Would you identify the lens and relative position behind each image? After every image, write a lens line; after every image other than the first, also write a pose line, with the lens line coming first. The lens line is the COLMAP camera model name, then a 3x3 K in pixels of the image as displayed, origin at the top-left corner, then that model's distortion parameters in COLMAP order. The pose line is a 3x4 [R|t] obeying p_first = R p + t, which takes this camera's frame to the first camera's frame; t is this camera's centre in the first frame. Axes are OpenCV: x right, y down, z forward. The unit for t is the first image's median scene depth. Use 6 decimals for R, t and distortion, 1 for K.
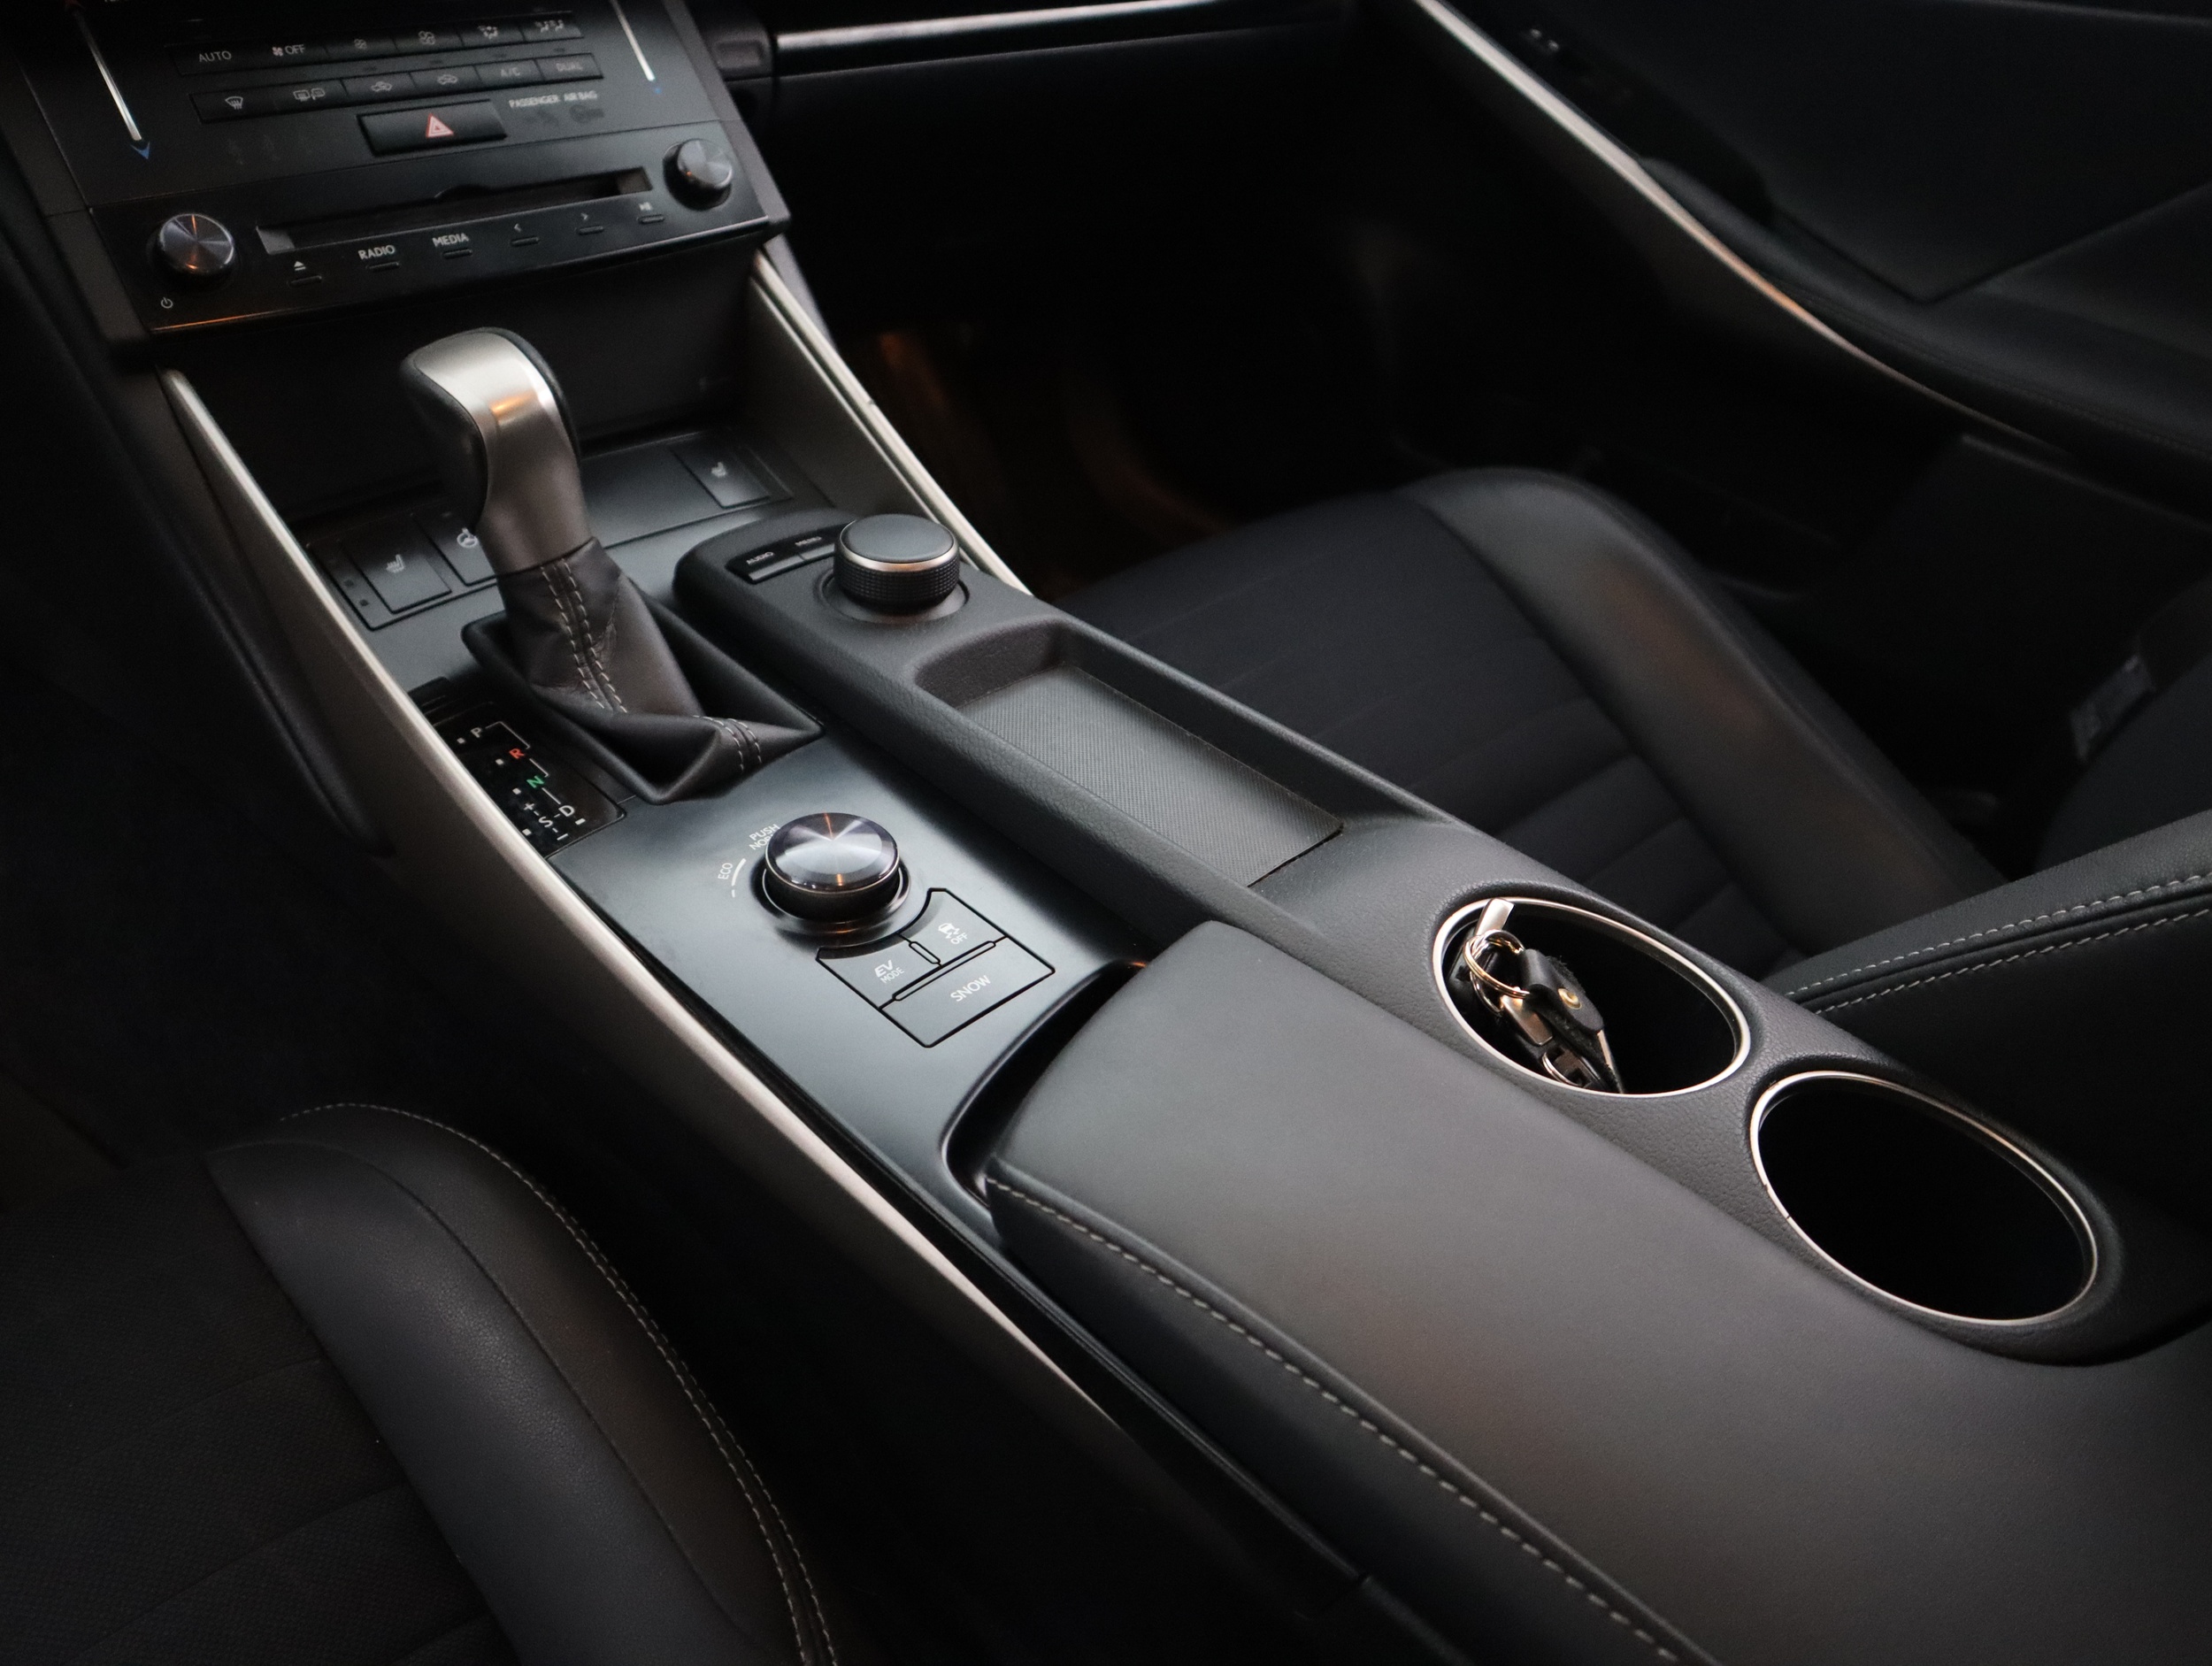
lens RADIAL K [[1772.3, 0, 1106.0], [0, 1772.3, 833.0], [0, 0, 1]] dist [-0.124470, 0.103353]
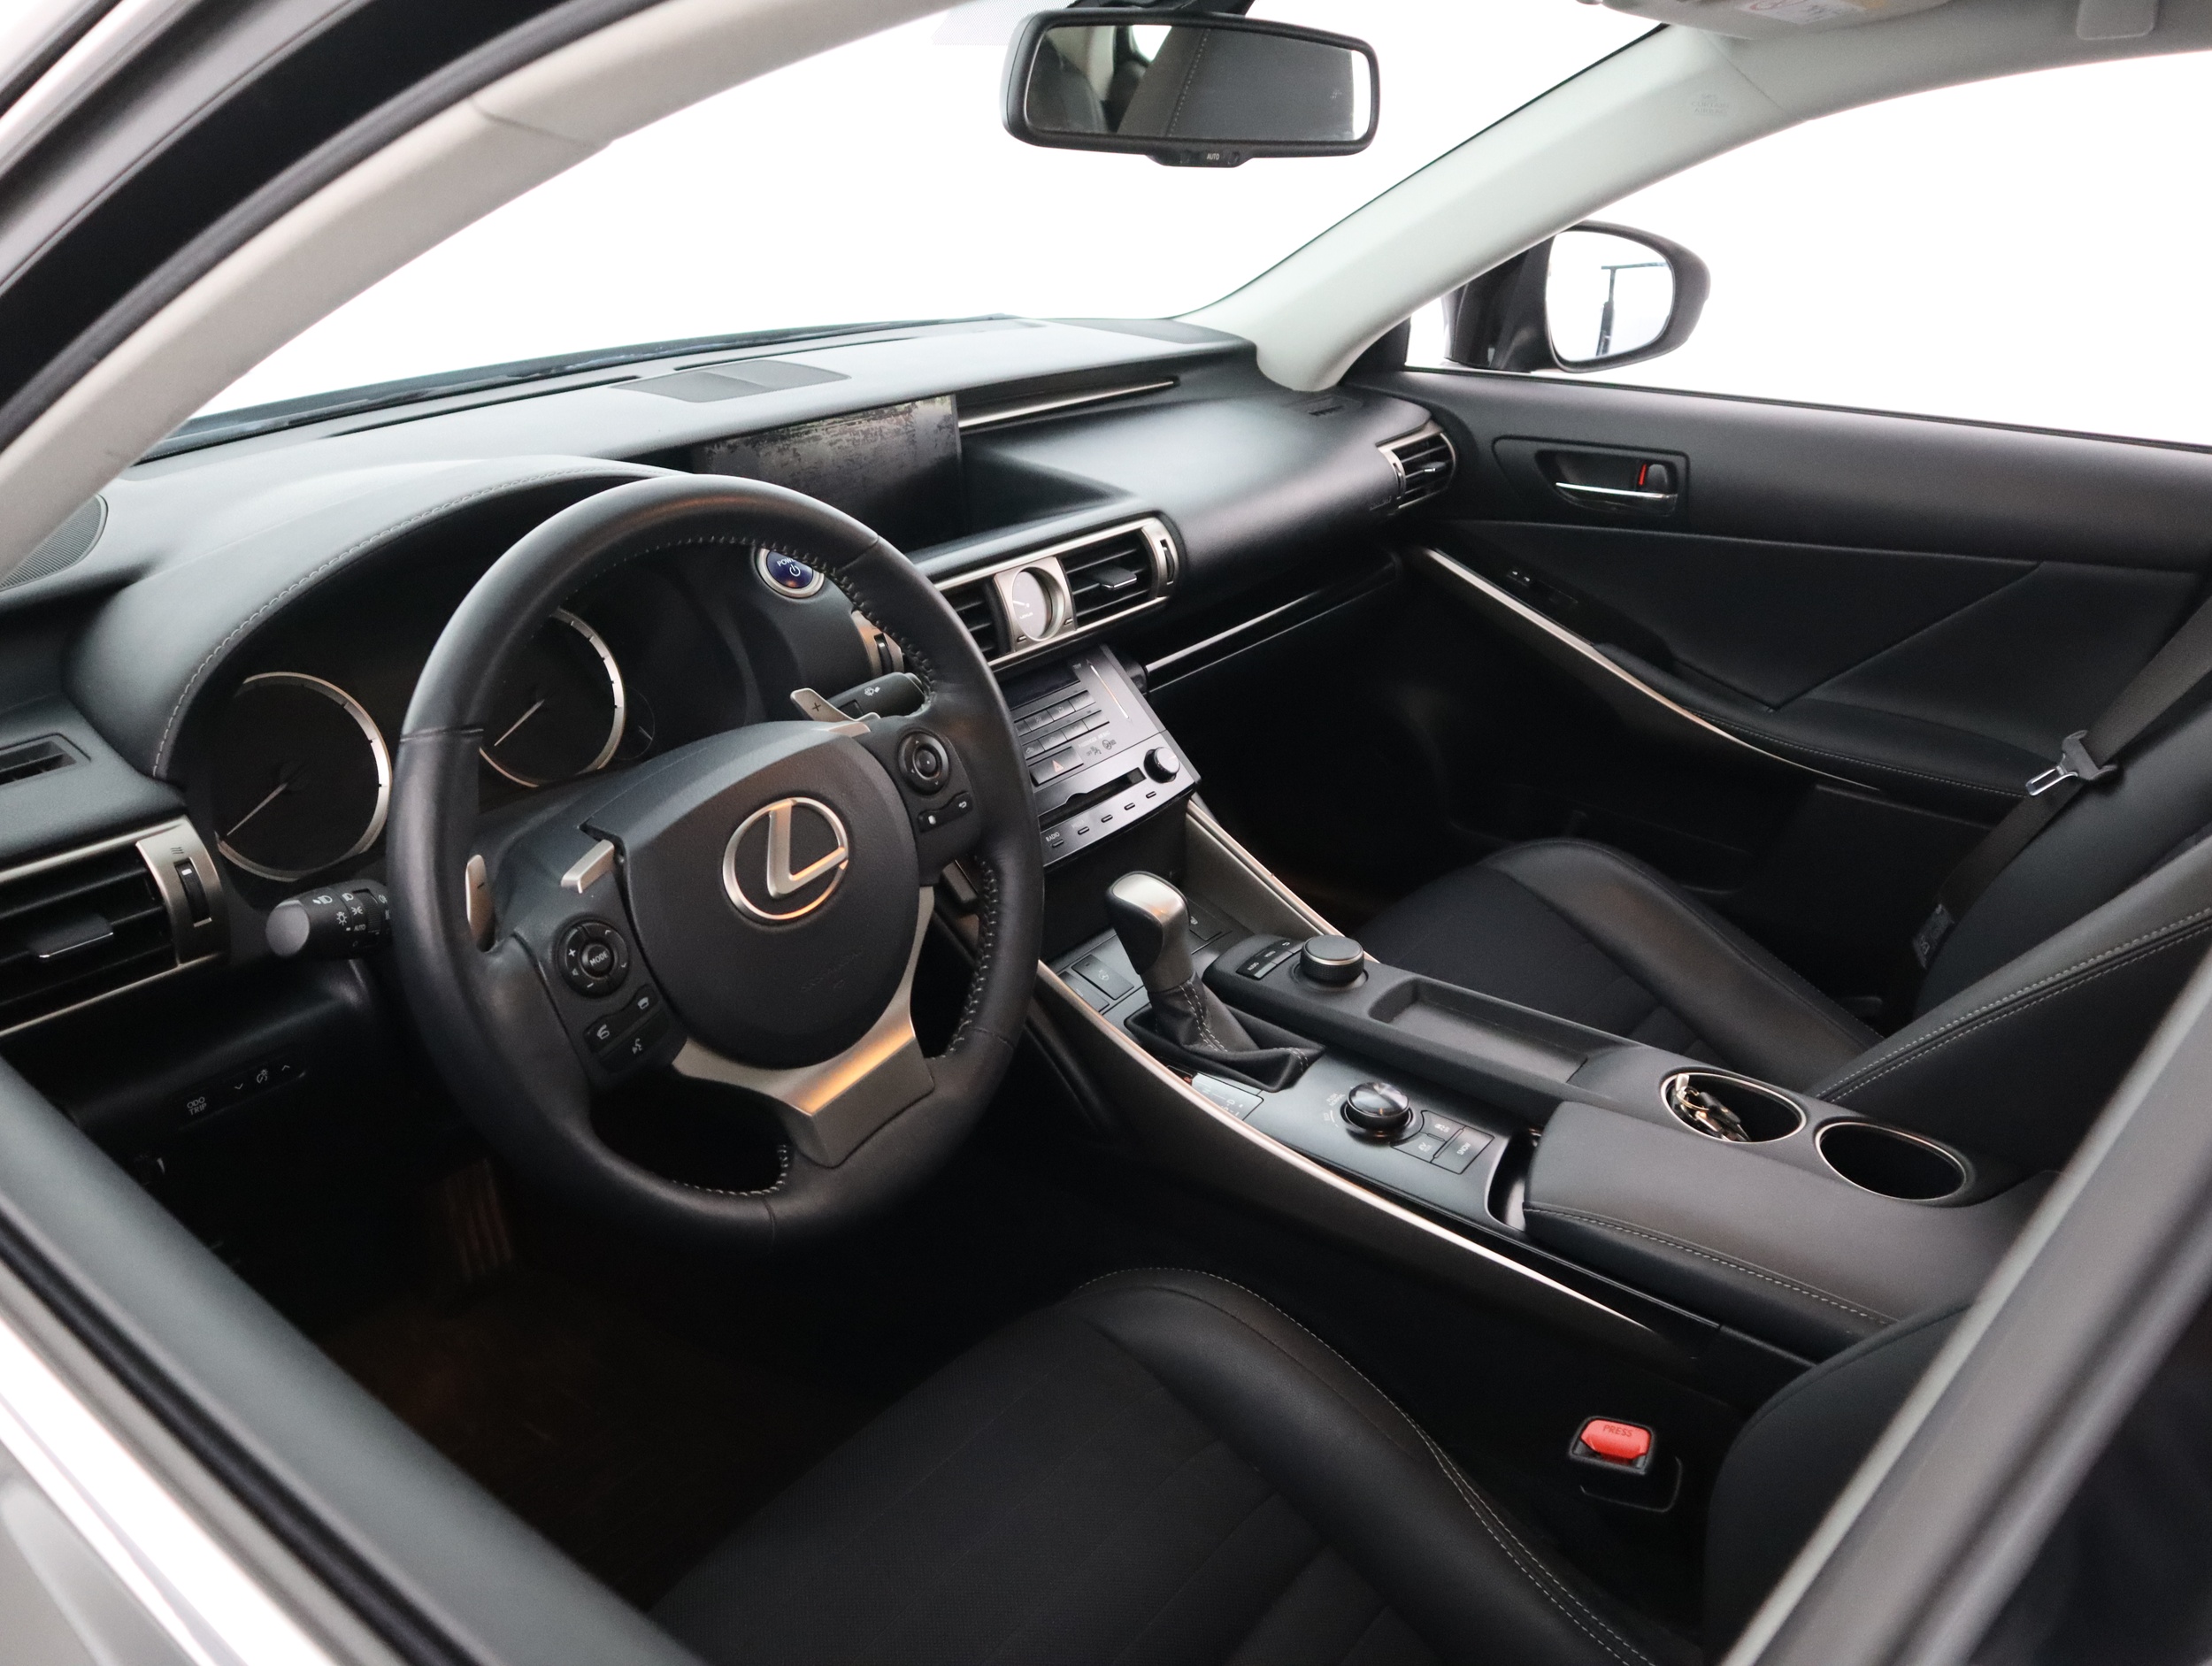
lens RADIAL K [[1772.3, 0, 1106.0], [0, 1772.3, 833.0], [0, 0, 1]] dist [-0.124470, 0.103353]
pose [[0.988338, -0.128443, 0.081790, -0.553427], [0.141271, 0.973892, -0.177697, 0.026352], [-0.056831, 0.187179, 0.980681, -1.028297]]
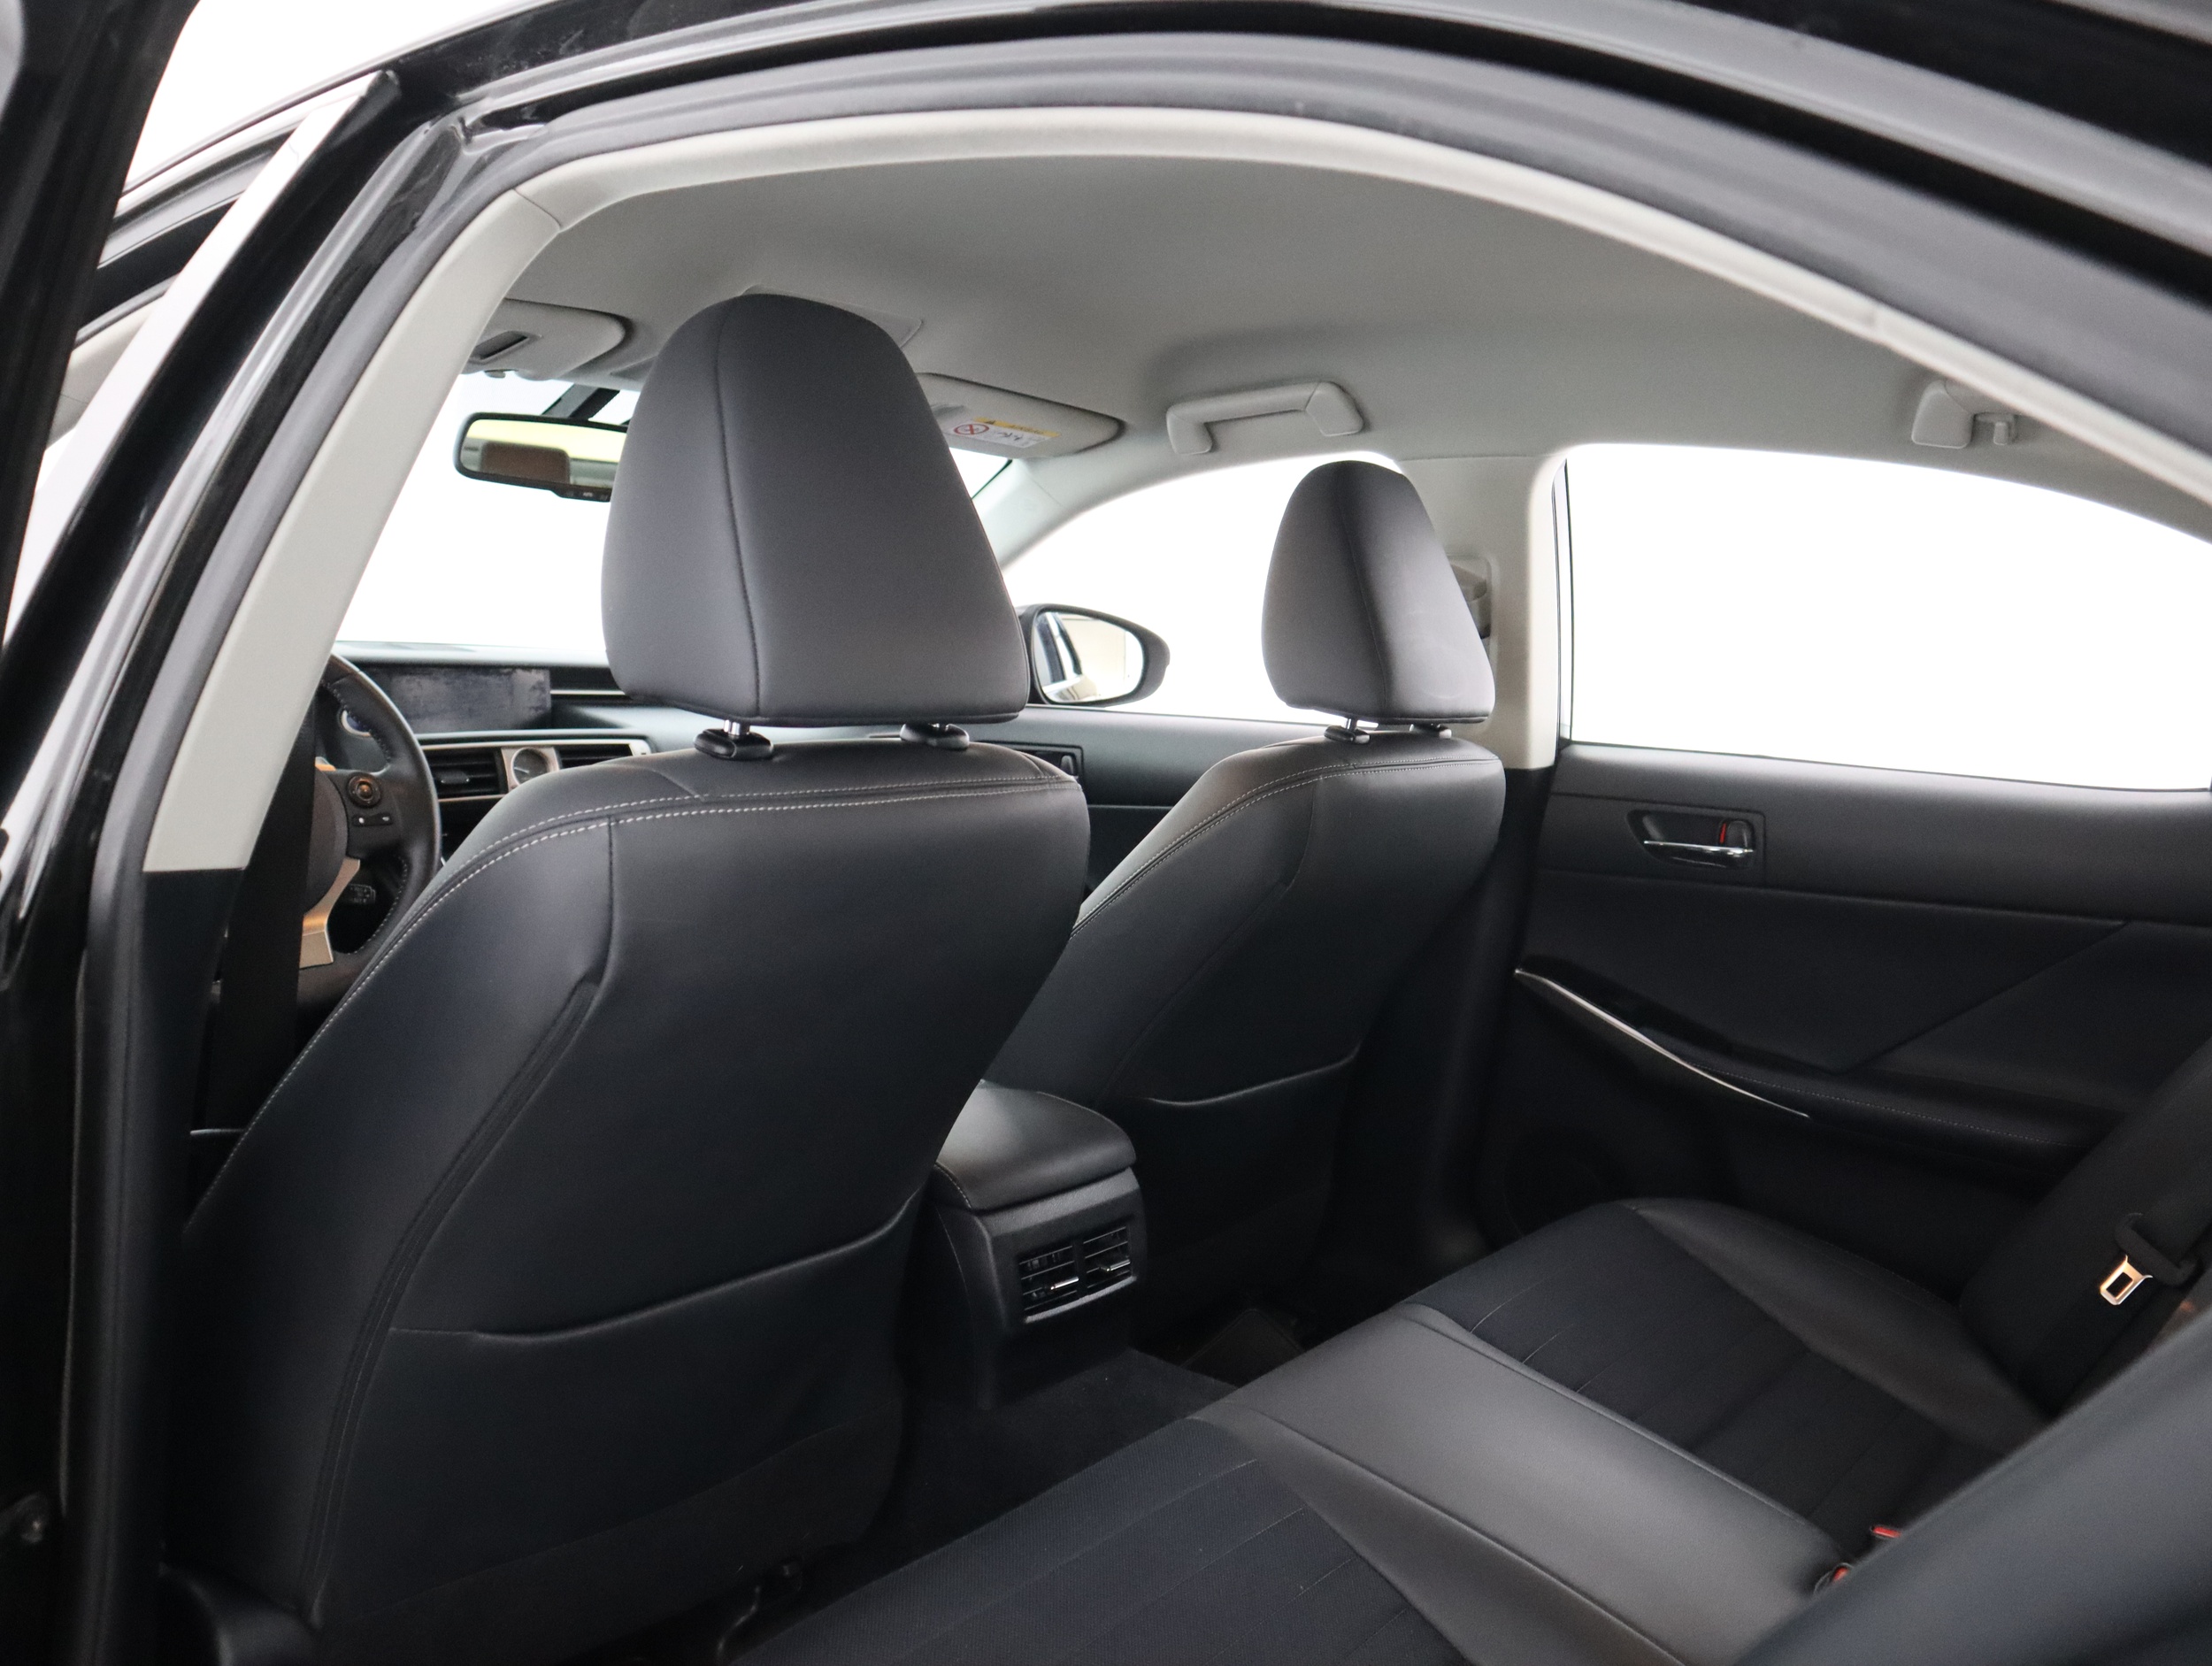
lens RADIAL K [[1772.3, 0, 1106.0], [0, 1772.3, 833.0], [0, 0, 1]] dist [-0.124470, 0.103353]
pose [[0.996292, -0.054823, 0.066309, 0.460514], [0.079113, 0.886671, -0.455584, 1.128933], [-0.033818, 0.459140, 0.887720, -2.012993]]
